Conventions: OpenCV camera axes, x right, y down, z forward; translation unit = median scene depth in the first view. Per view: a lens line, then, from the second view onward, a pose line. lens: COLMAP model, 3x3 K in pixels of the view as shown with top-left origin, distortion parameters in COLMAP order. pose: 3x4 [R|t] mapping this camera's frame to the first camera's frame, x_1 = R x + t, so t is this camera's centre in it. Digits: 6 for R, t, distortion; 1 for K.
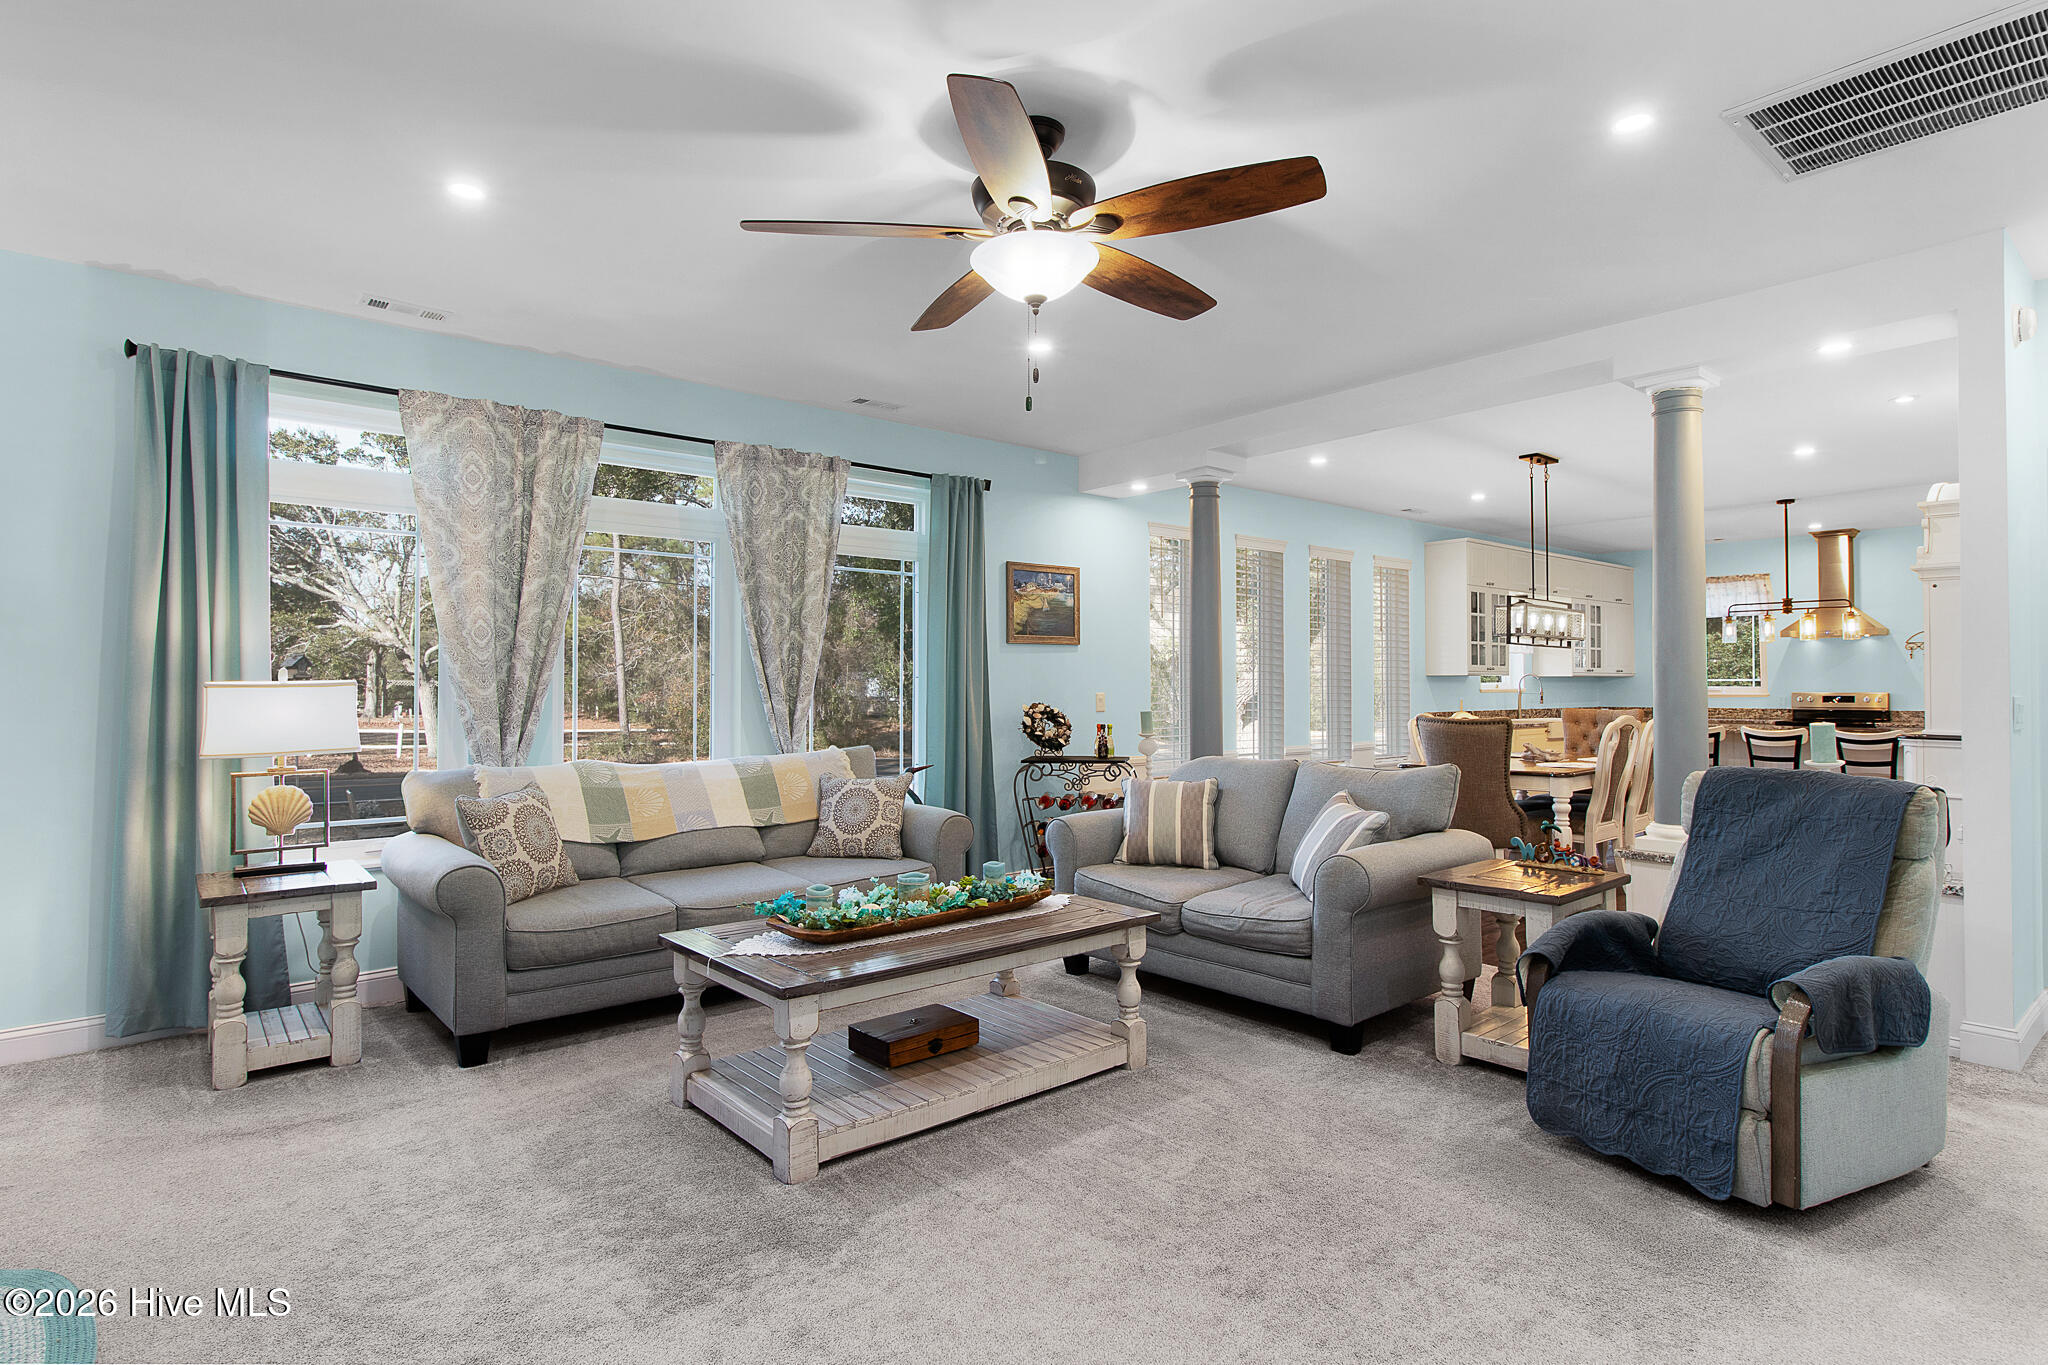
lens RADIAL K [[1062.8, 0, 1024.1], [0, 1062.8, 658.2], [0, 0, 1]] dist [0.000207, 0.000322]
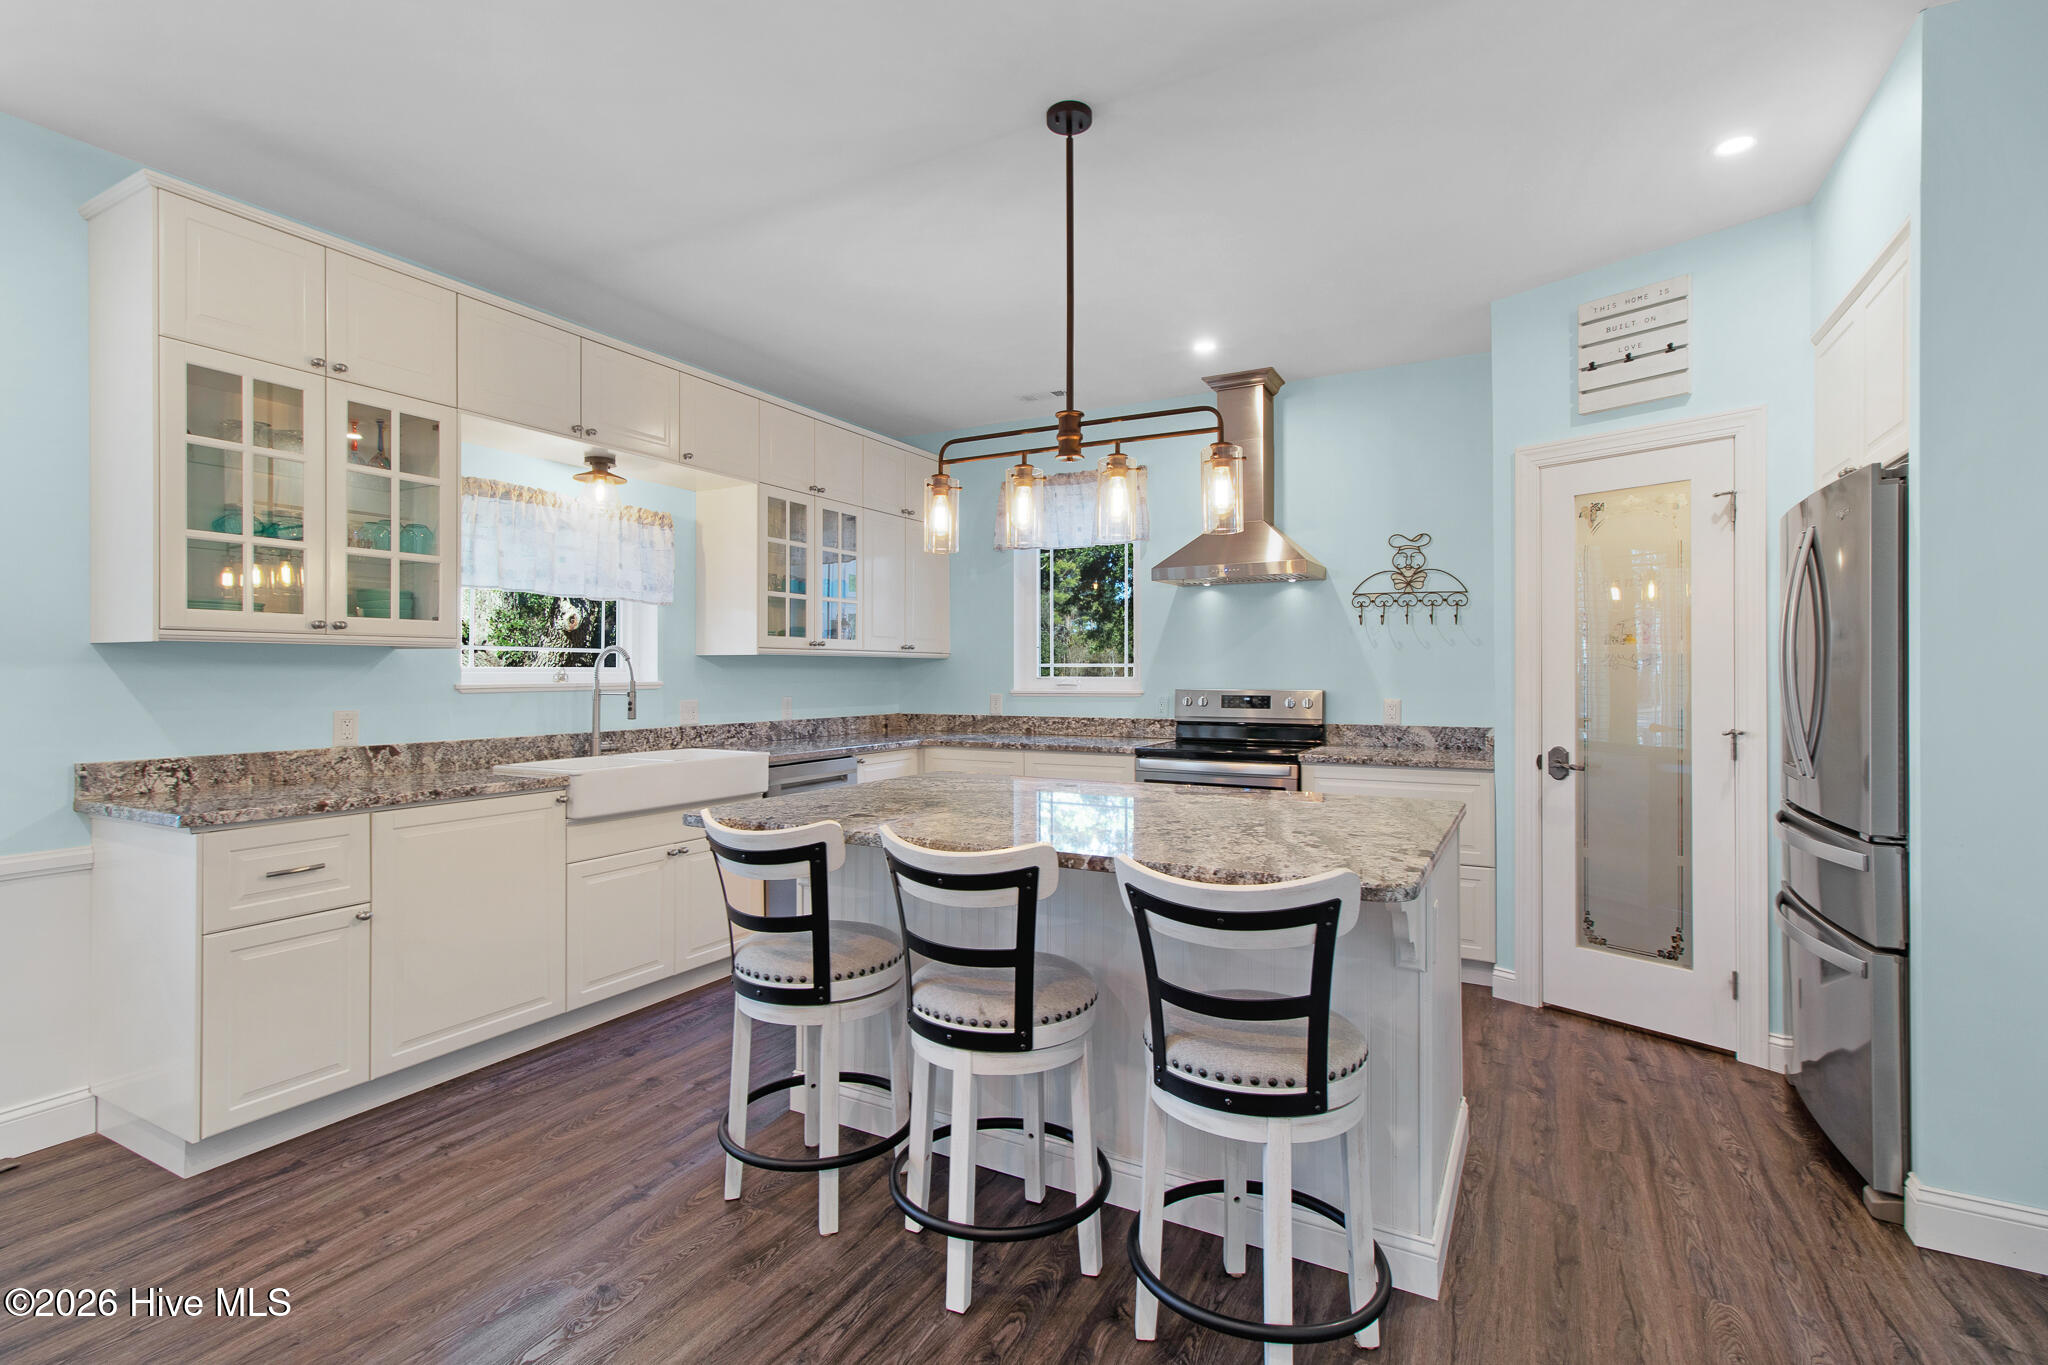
lens RADIAL K [[1039.4, 0, 1001.0], [0, 1039.4, 672.4], [0, 0, 1]] dist [-0.001044, -0.010817]
pose [[0.931507, 0.000227, 0.363724, 0.481836], [-0.008826, 0.999719, 0.021979, 0.014542], [-0.363617, -0.023684, 0.931247, 0.585211]]
